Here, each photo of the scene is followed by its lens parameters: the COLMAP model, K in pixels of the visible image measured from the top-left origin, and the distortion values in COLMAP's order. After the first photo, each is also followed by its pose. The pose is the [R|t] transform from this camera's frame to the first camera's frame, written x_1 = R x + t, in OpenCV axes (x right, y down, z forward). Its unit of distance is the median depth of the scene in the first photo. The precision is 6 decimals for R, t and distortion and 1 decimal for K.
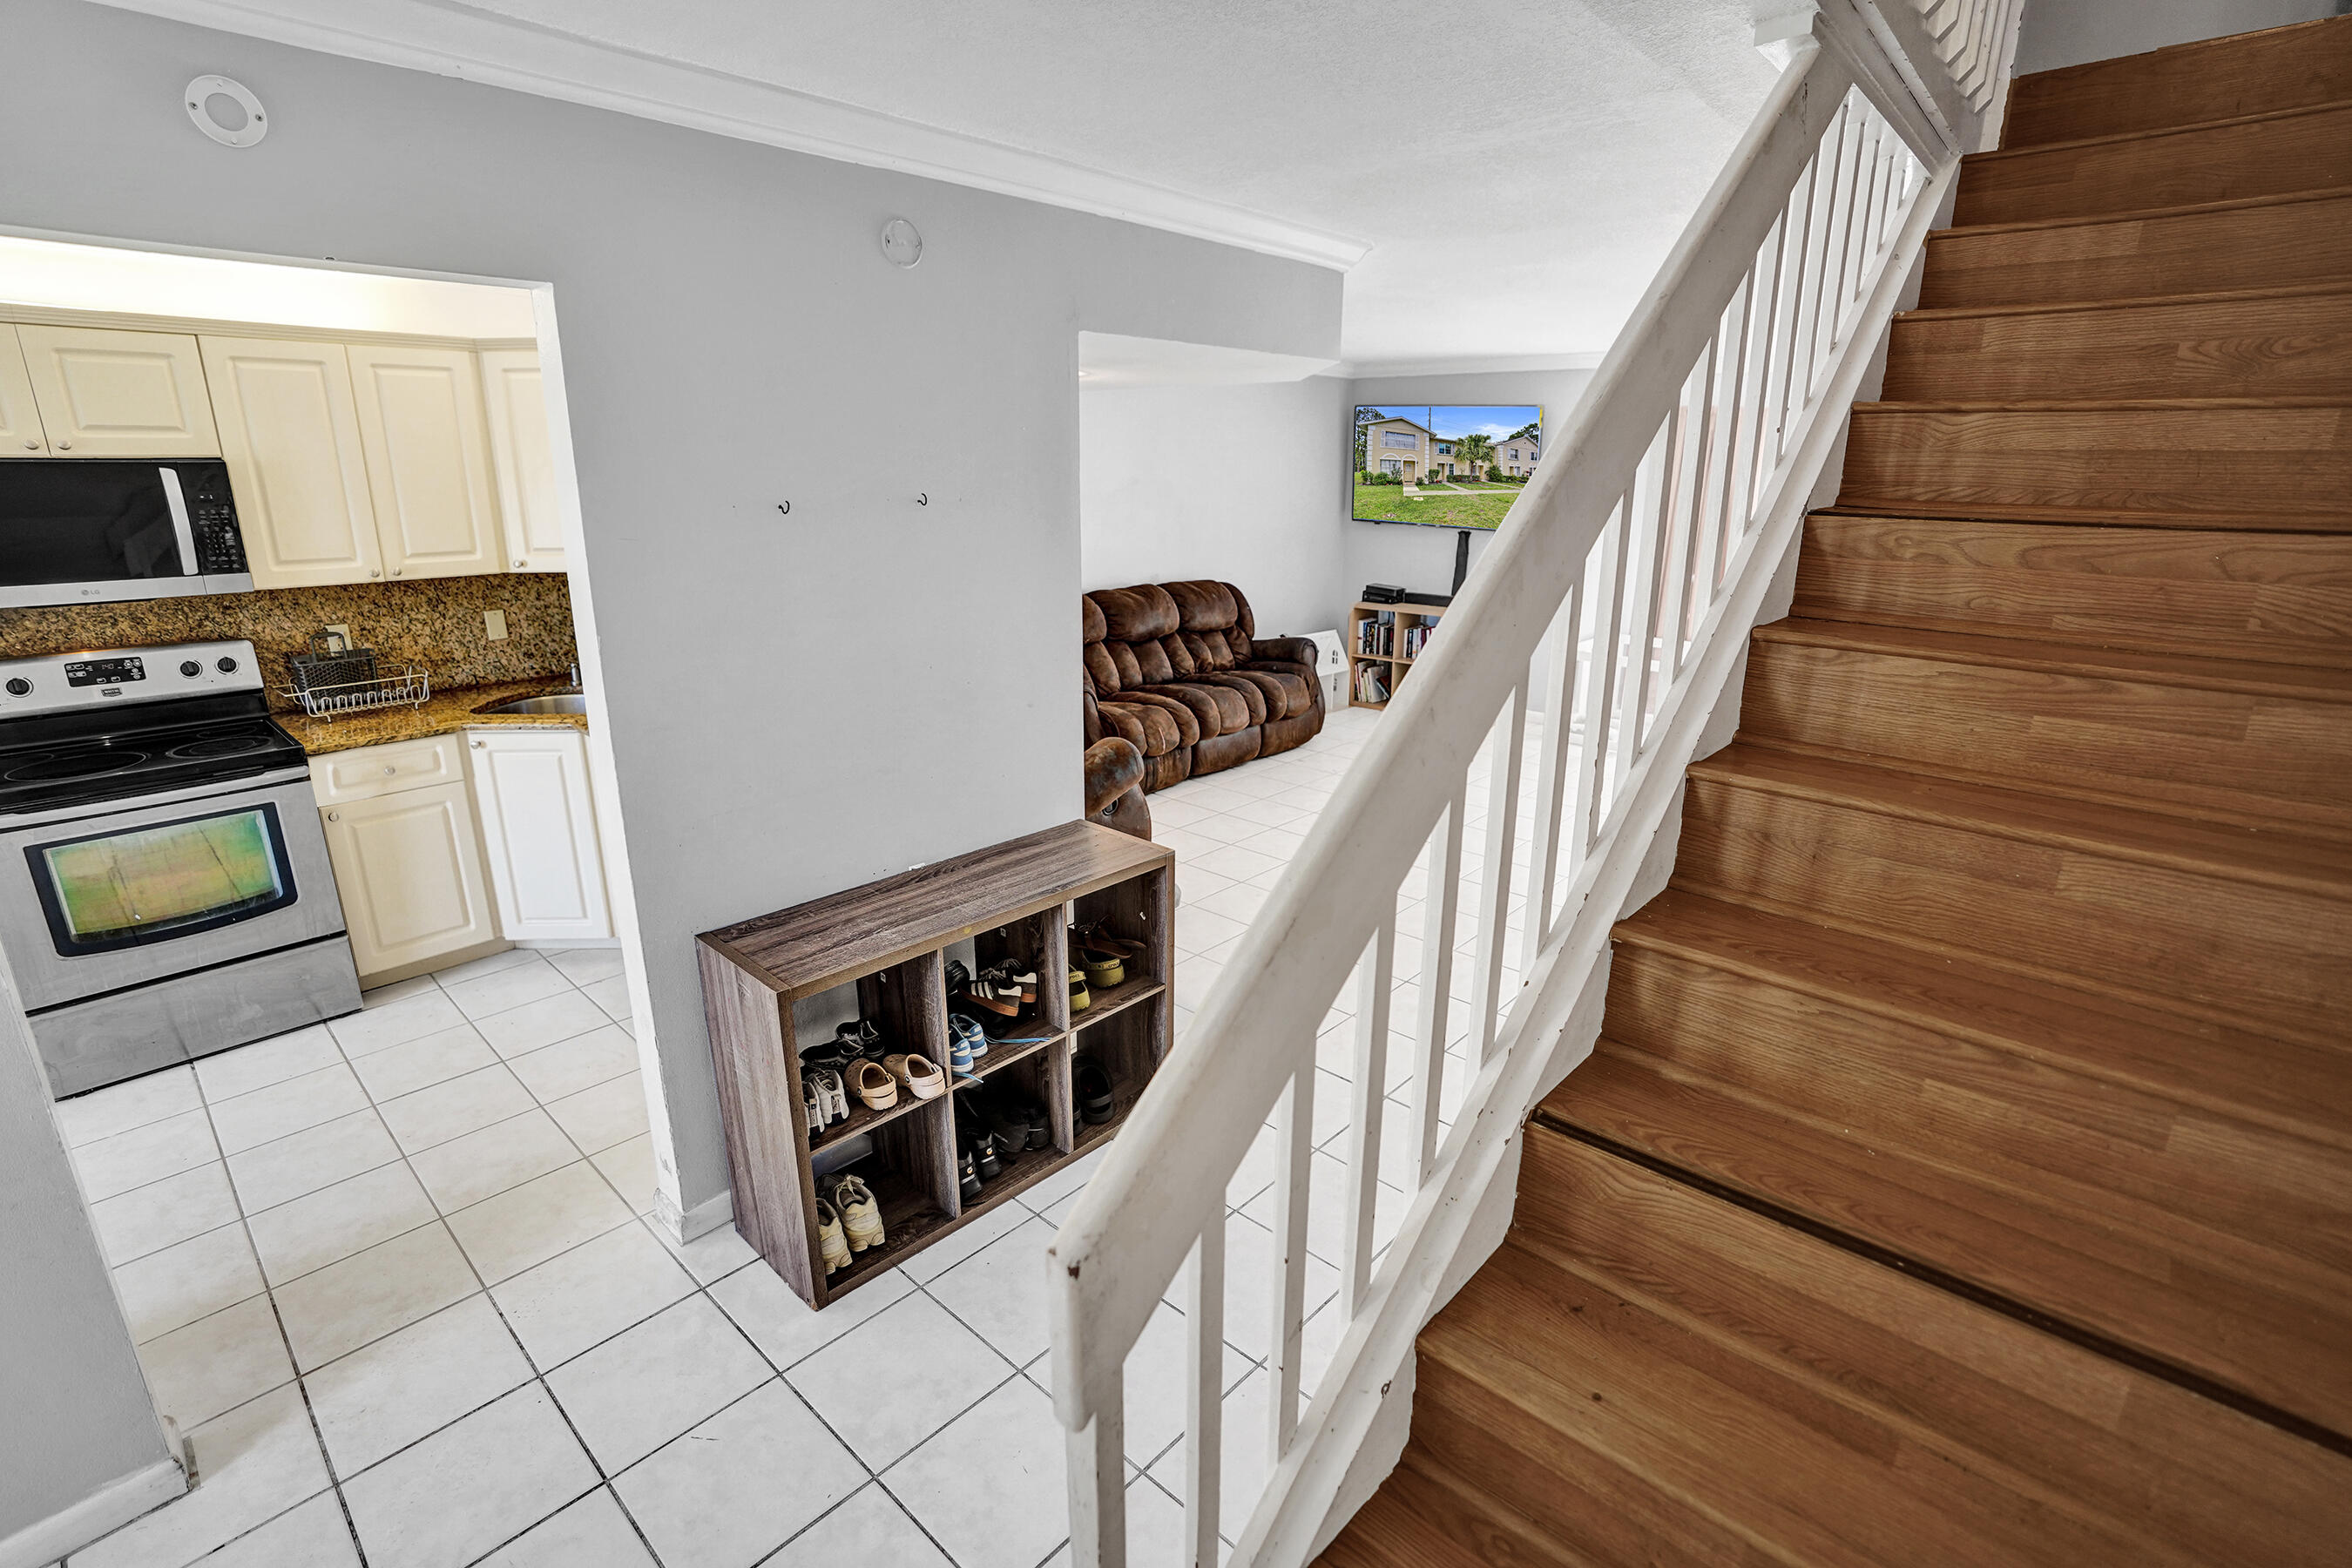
lens RADIAL K [[1099.7, 0, 1227.5], [0, 1099.7, 778.5], [0, 0, 1]] dist [-0.061067, 0.017431]
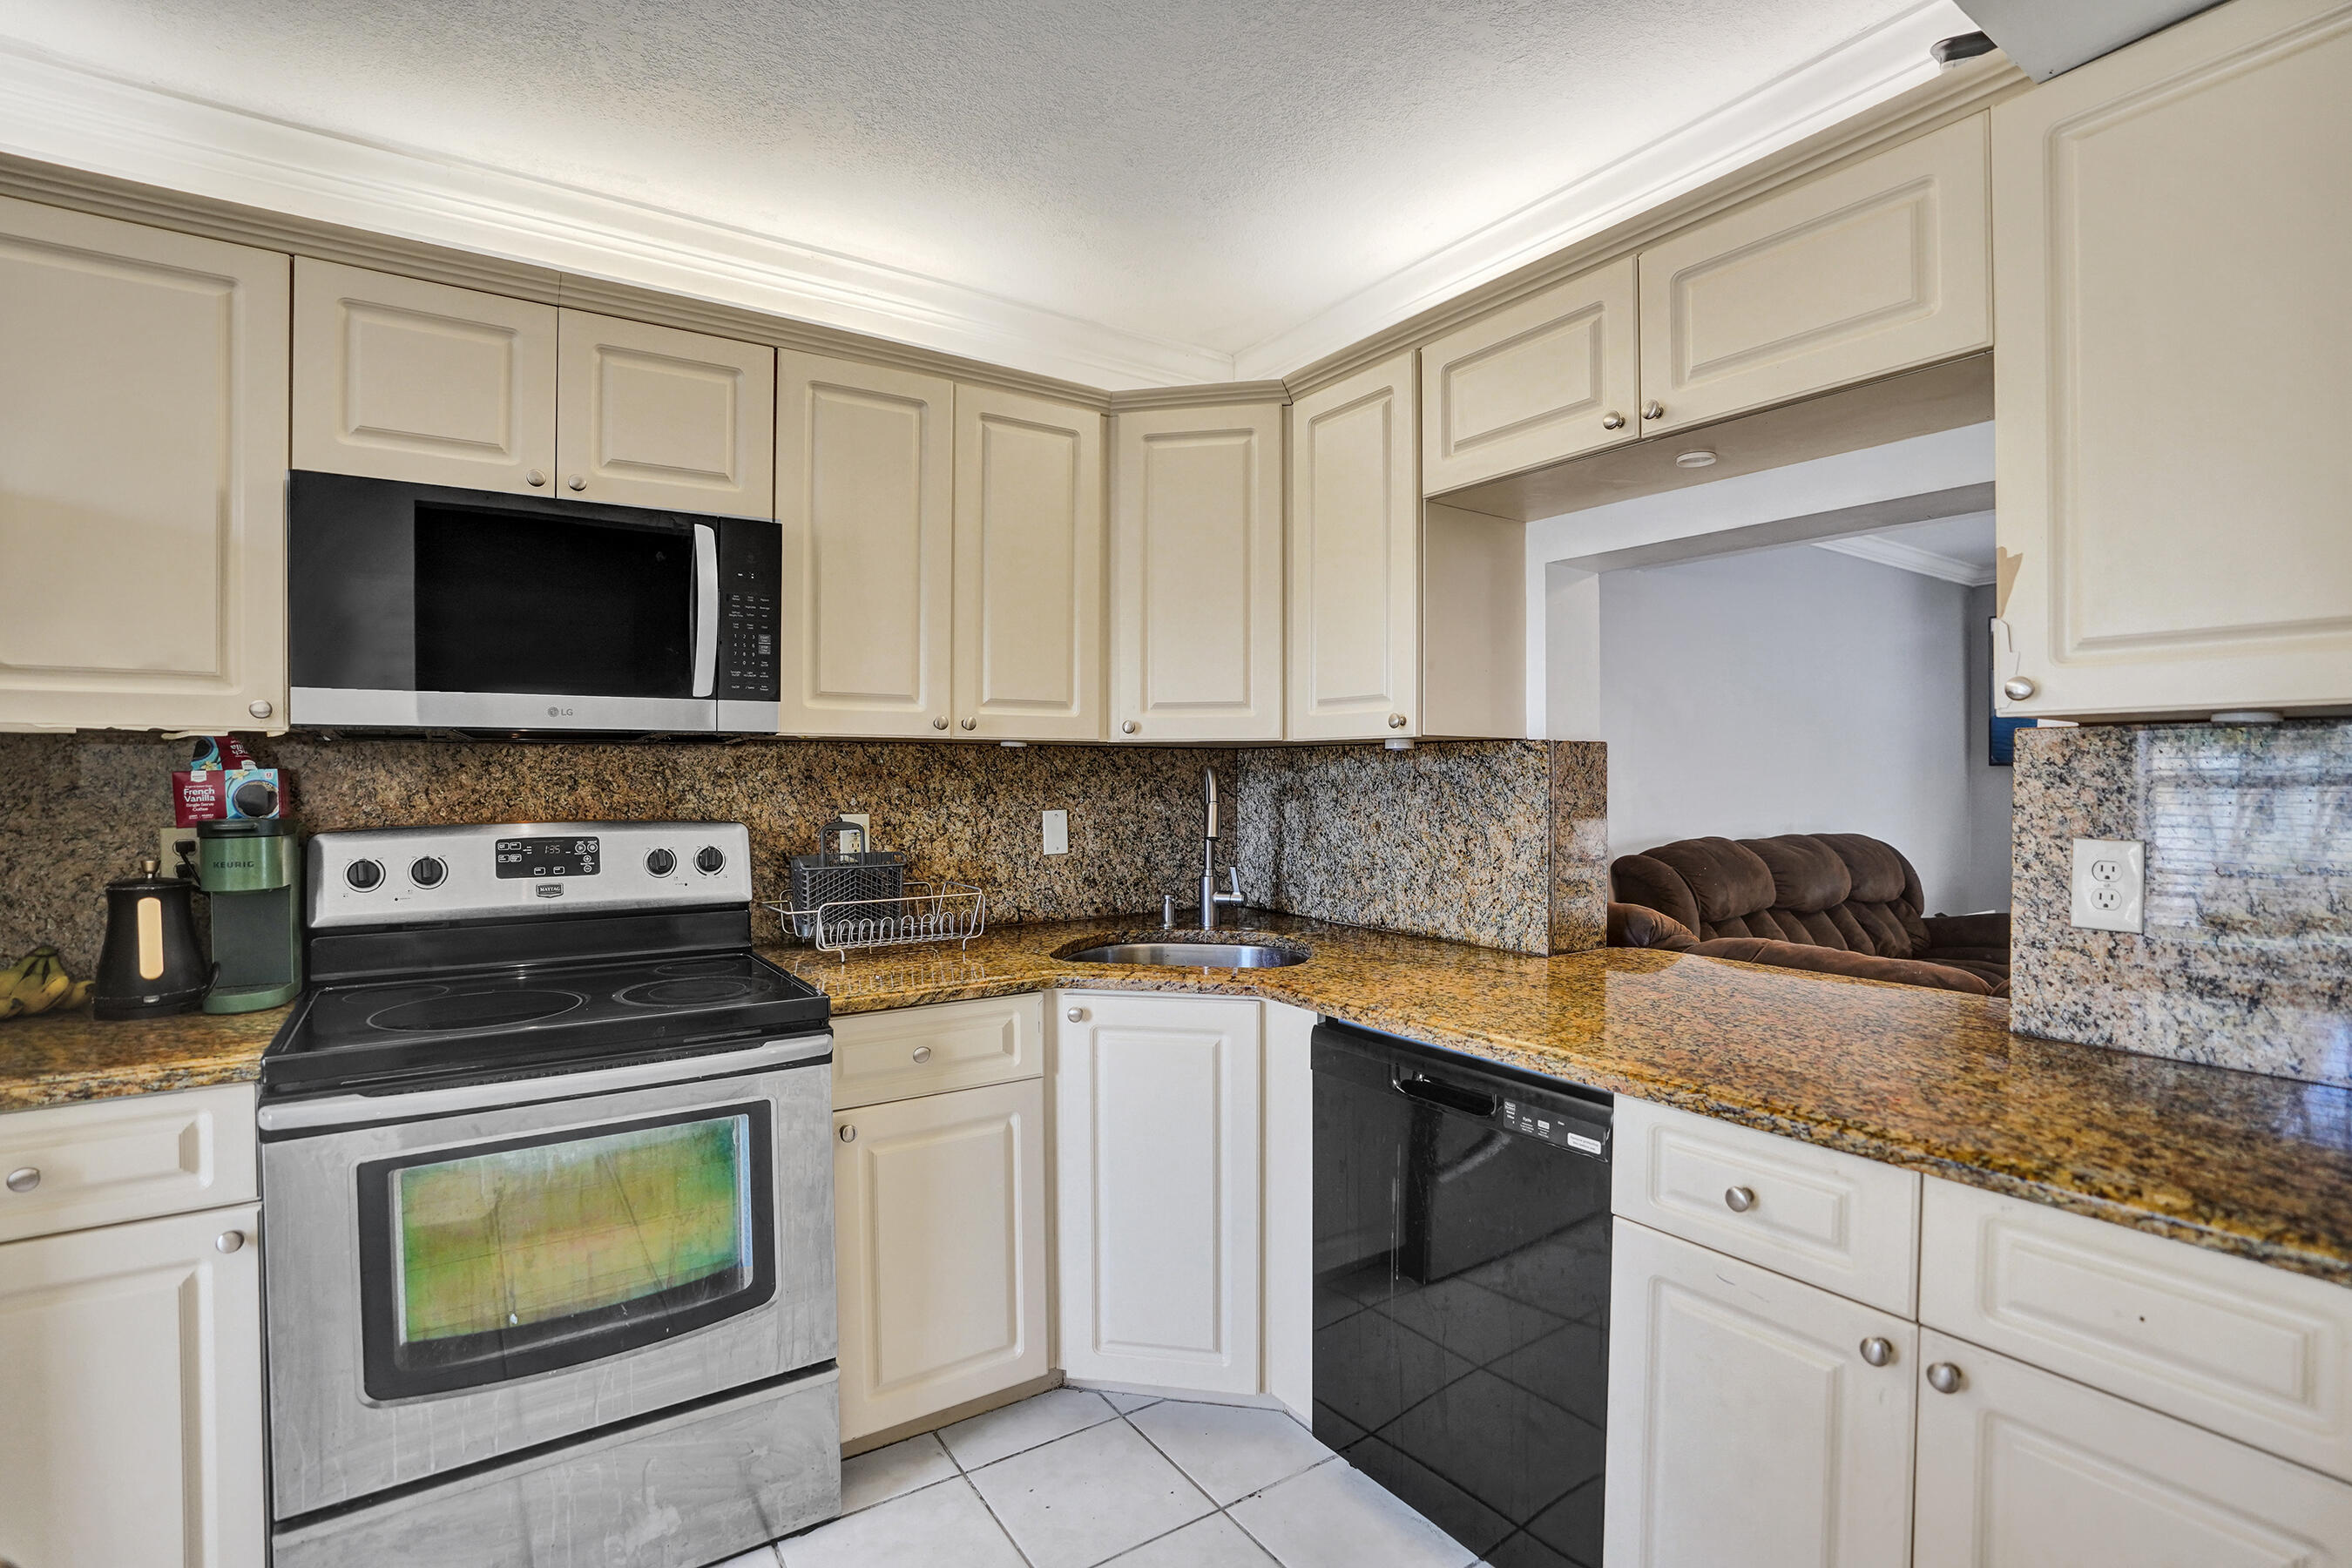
lens RADIAL K [[1099.7, 0, 1200.3], [0, 1099.7, 791.6], [0, 0, 1]] dist [-0.061067, 0.017431]
pose [[0.968673, -0.004944, -0.248291, -0.516766], [-0.061223, 0.964189, -0.258051, 0.000257], [0.240675, 0.265169, 0.933681, 0.468044]]
